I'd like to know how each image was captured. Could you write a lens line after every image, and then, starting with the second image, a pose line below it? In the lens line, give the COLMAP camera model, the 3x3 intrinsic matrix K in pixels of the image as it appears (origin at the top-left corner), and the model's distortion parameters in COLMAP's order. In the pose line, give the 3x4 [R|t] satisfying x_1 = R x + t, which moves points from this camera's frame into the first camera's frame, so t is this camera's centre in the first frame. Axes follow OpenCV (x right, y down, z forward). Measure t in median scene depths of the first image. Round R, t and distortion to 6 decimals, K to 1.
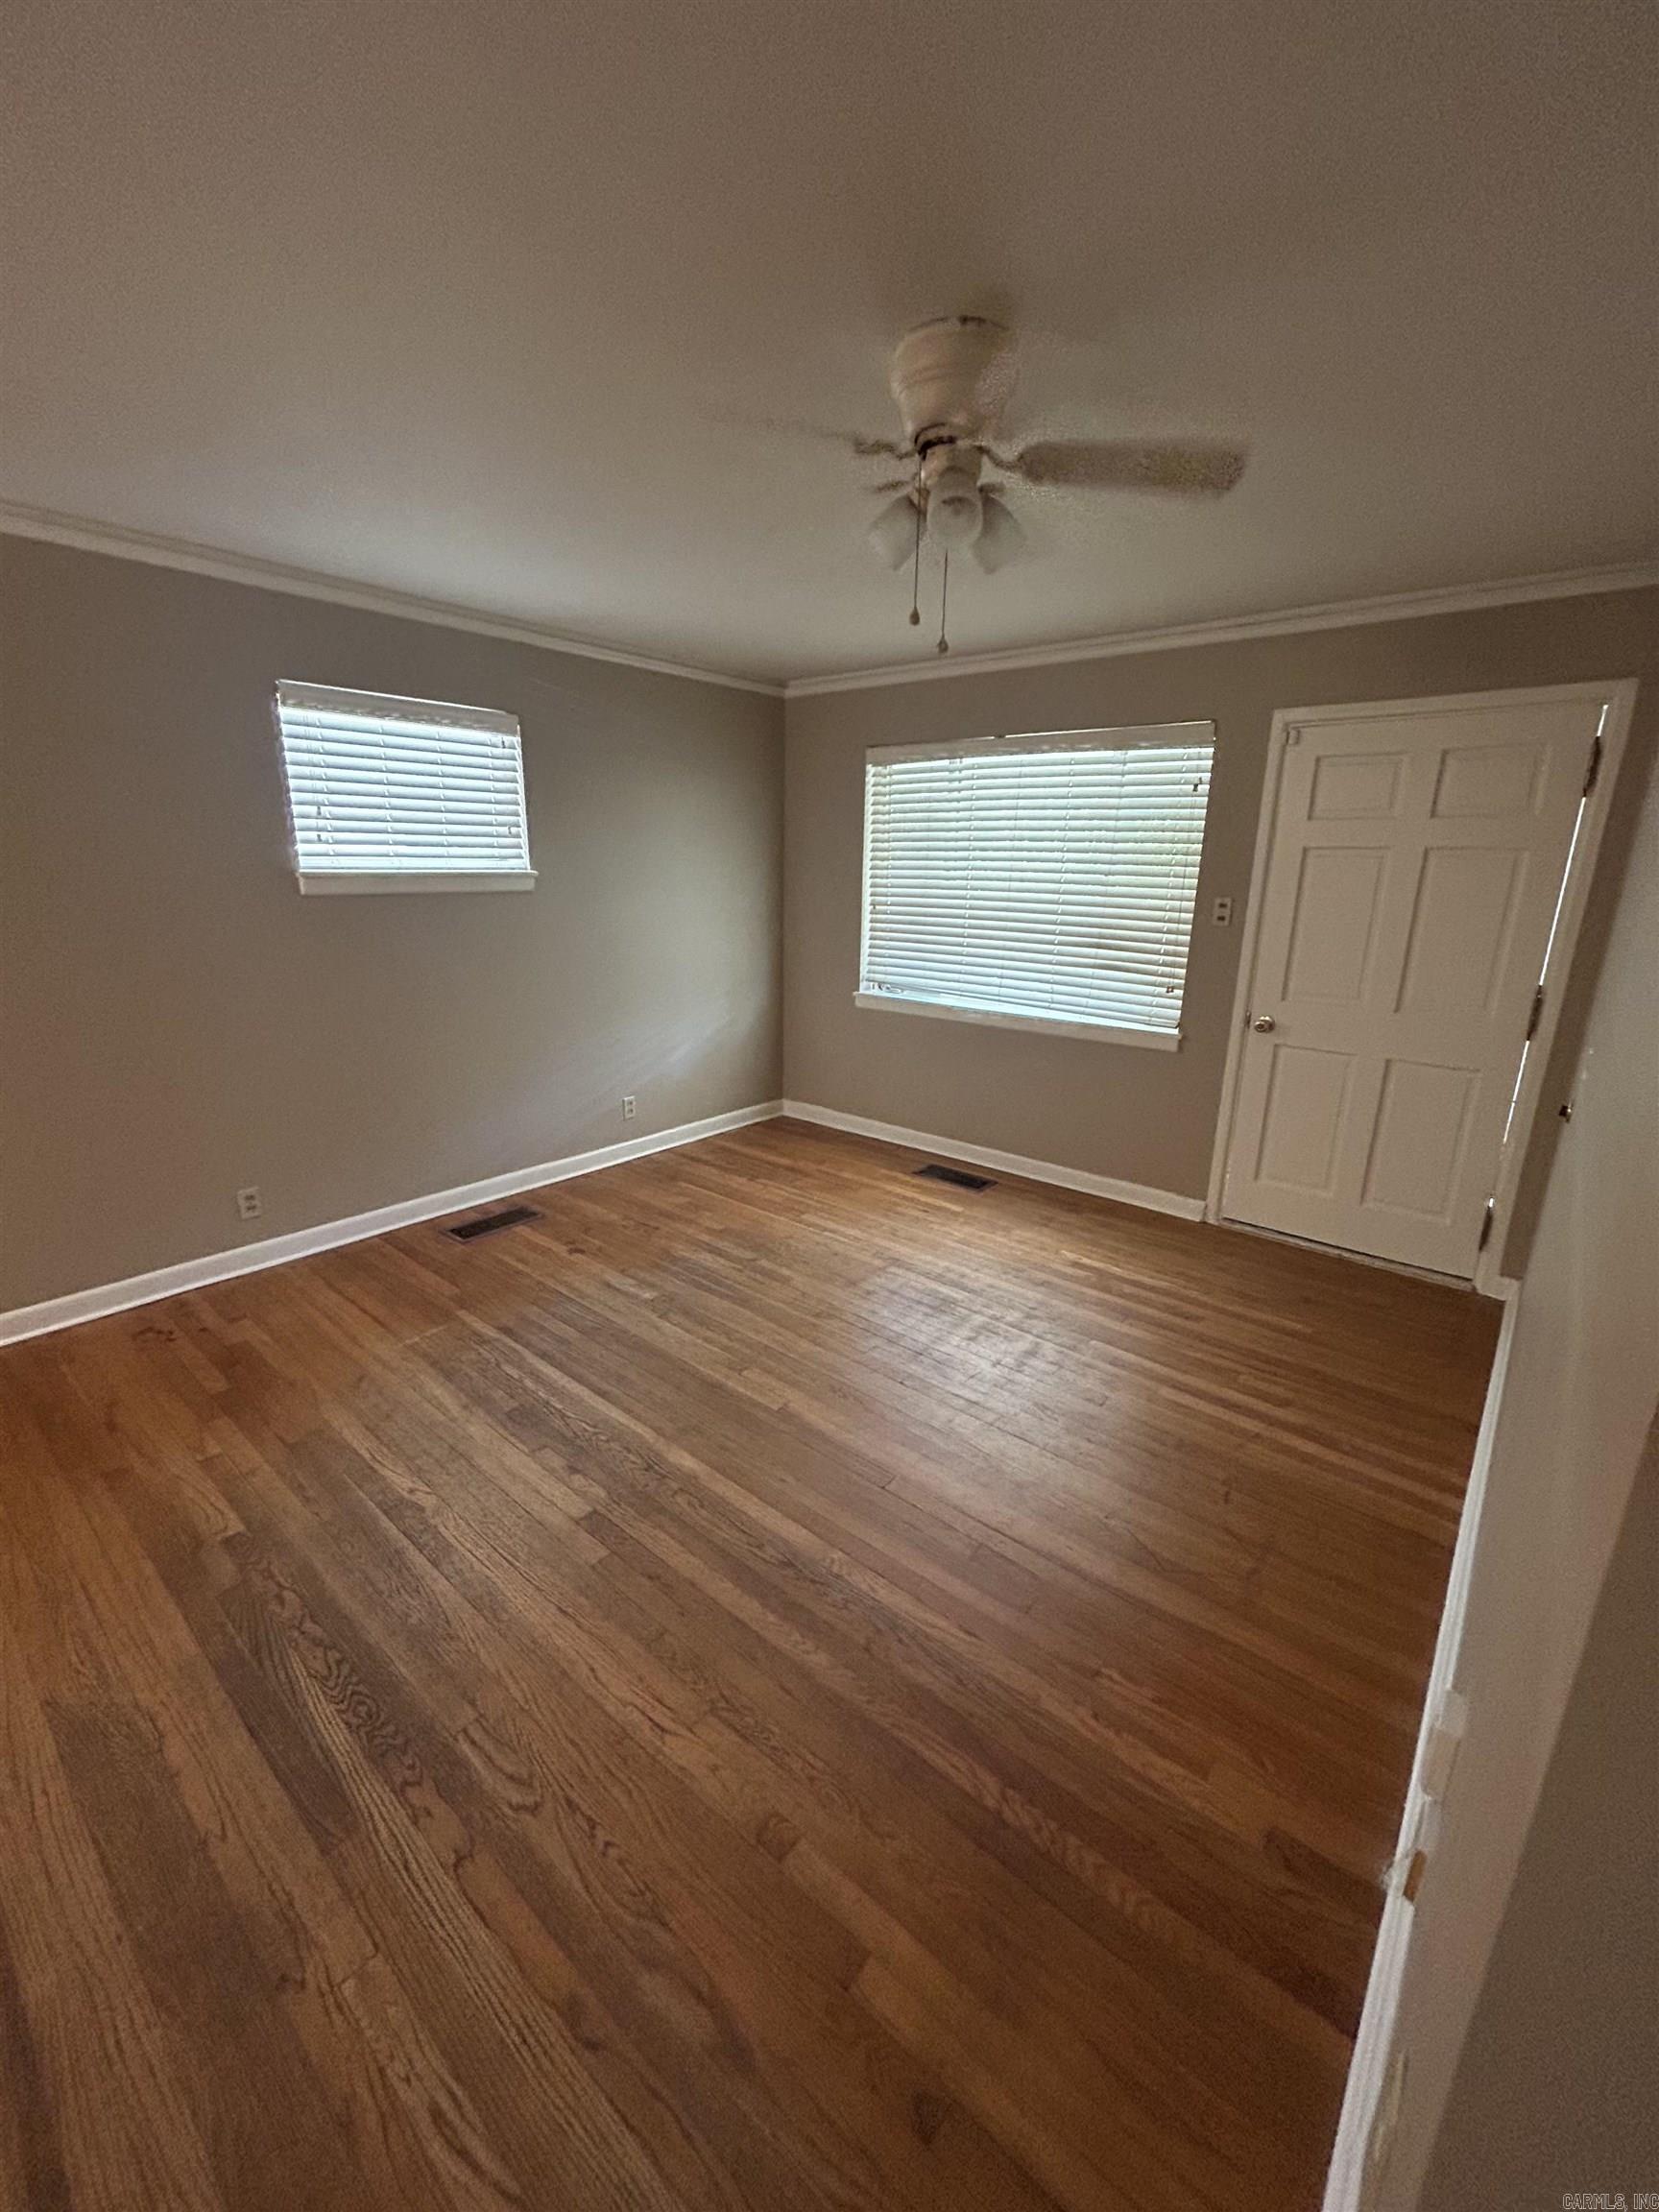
lens RADIAL K [[894.2, 0, 825.7], [0, 894.2, 1101.2], [0, 0, 1]] dist [0.004105, 0.000597]
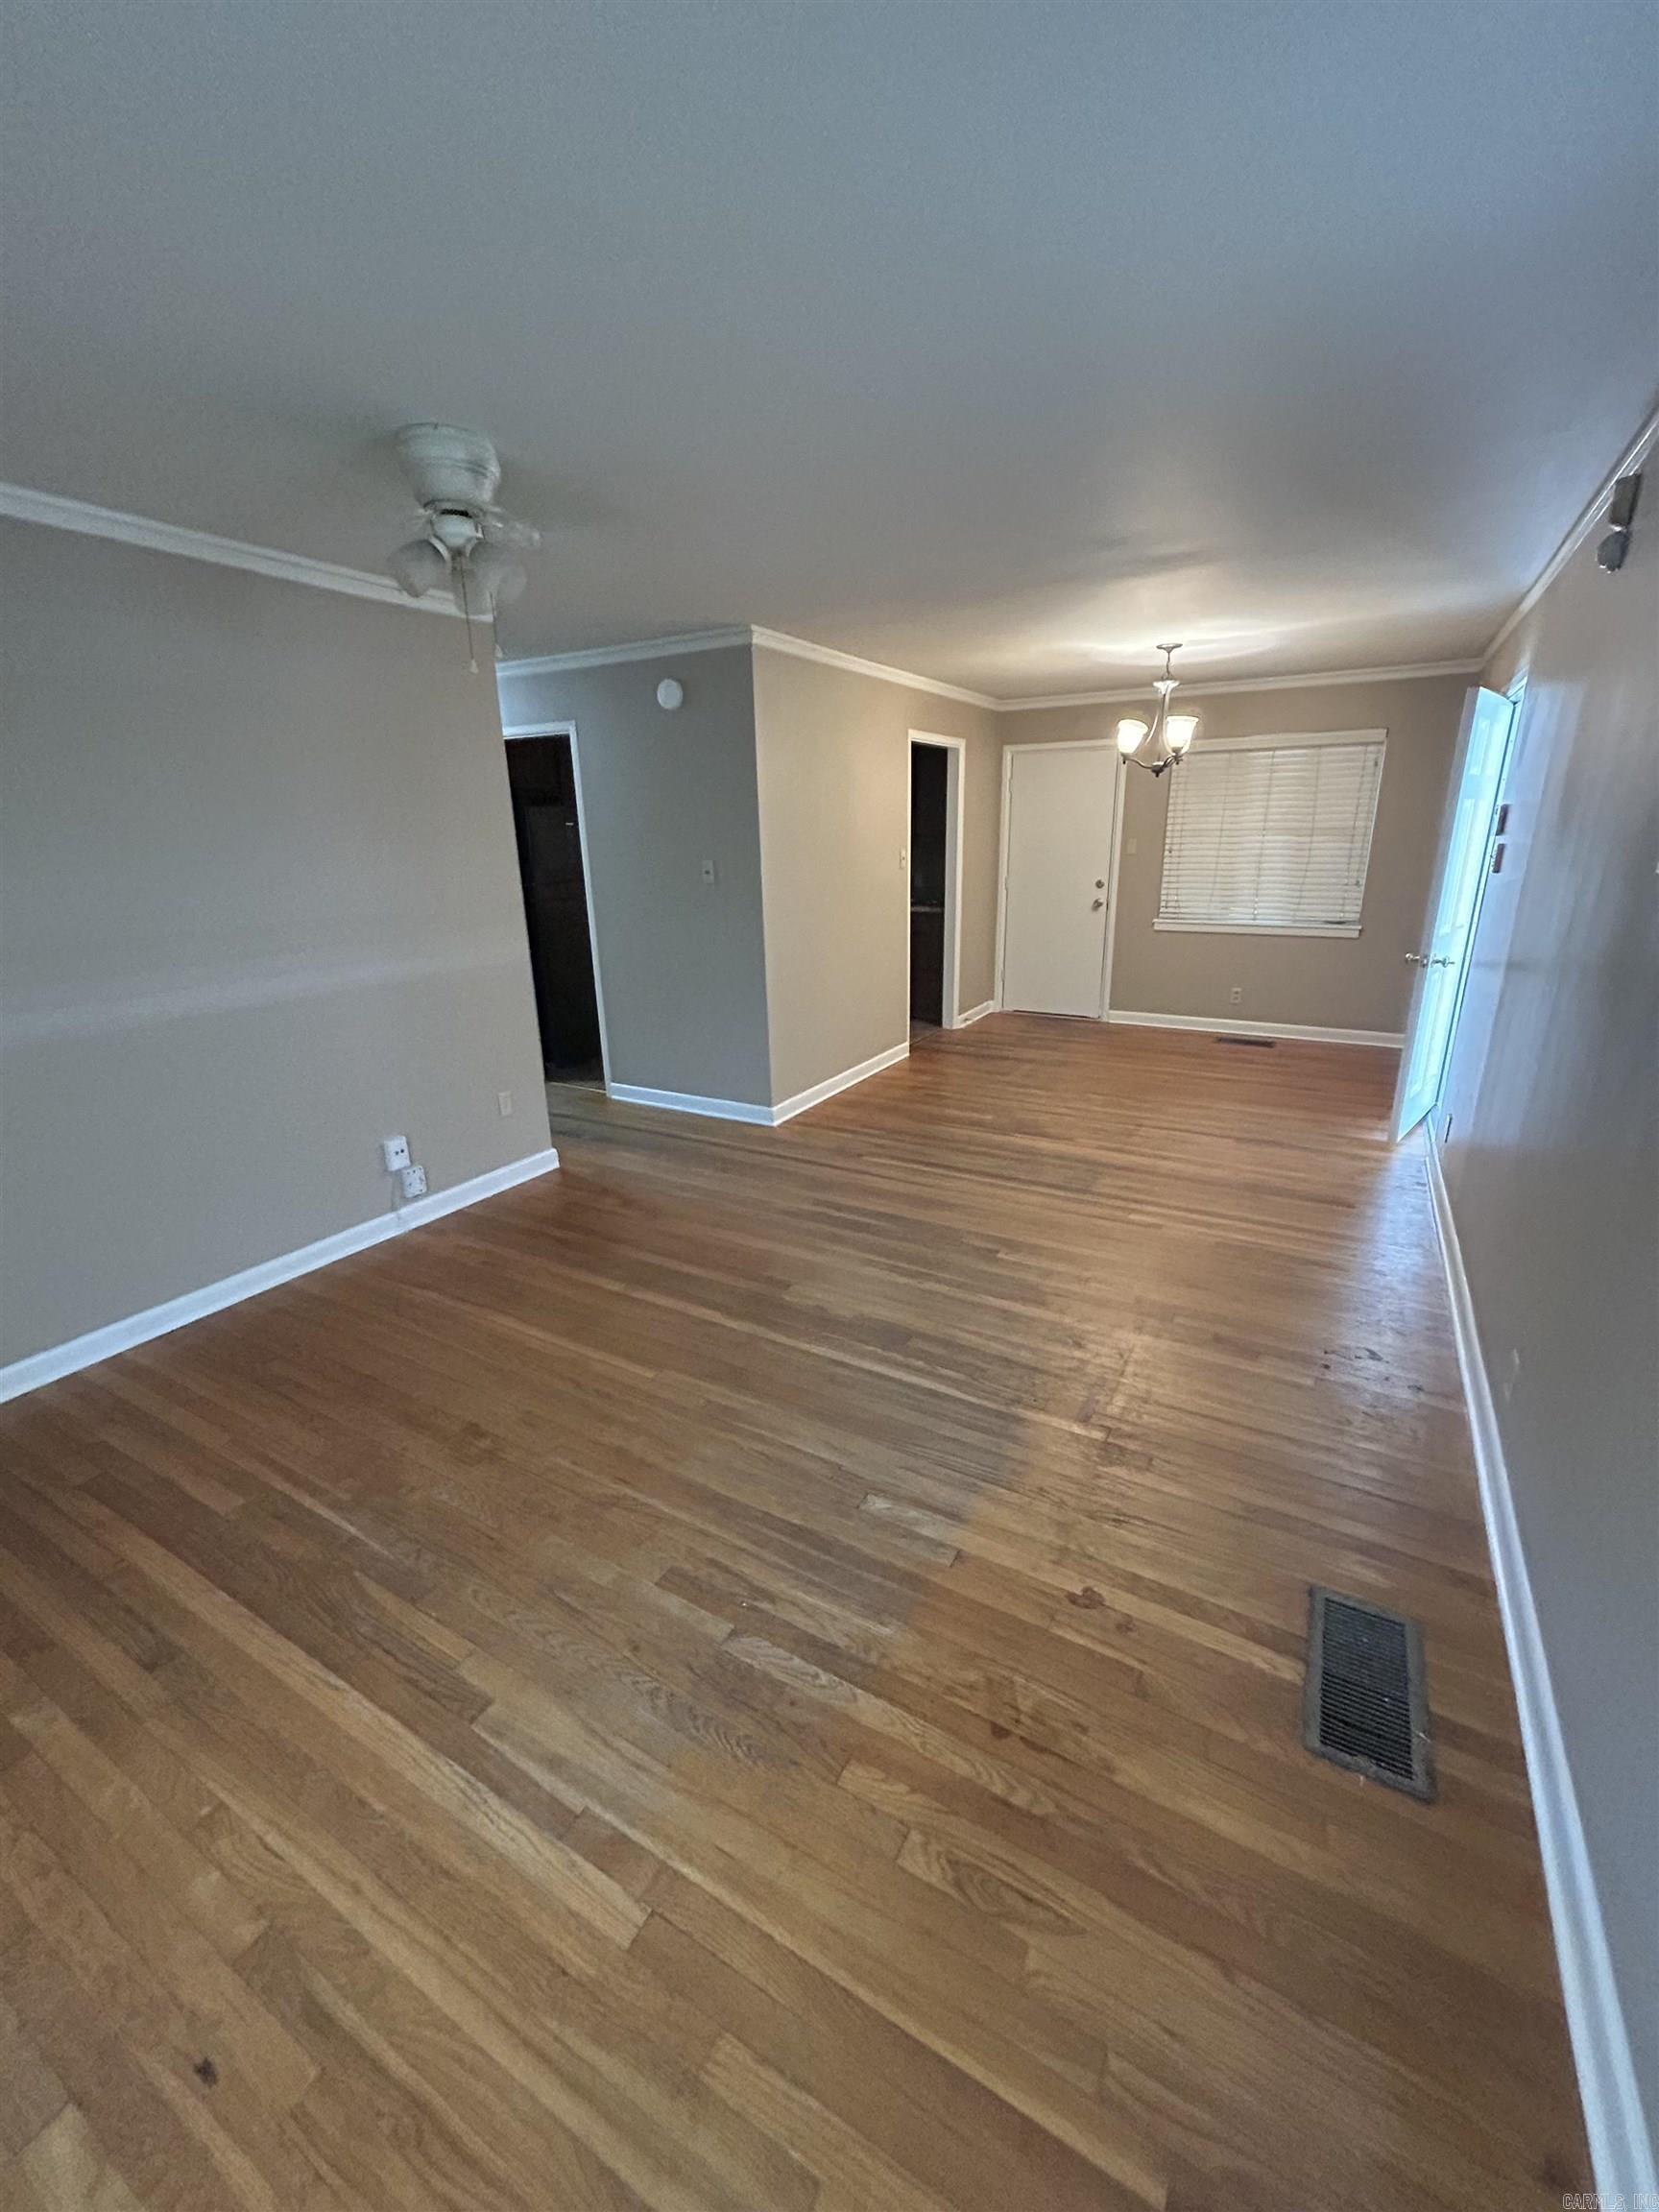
lens RADIAL K [[894.2, 0, 829.5], [0, 894.2, 1106.6], [0, 0, 1]] dist [0.004105, 0.000597]
pose [[-0.982951, 0.045171, -0.178232, -0.054920], [-0.058865, 0.841024, 0.537785, -0.358110], [0.174190, 0.539108, -0.824027, 1.300411]]
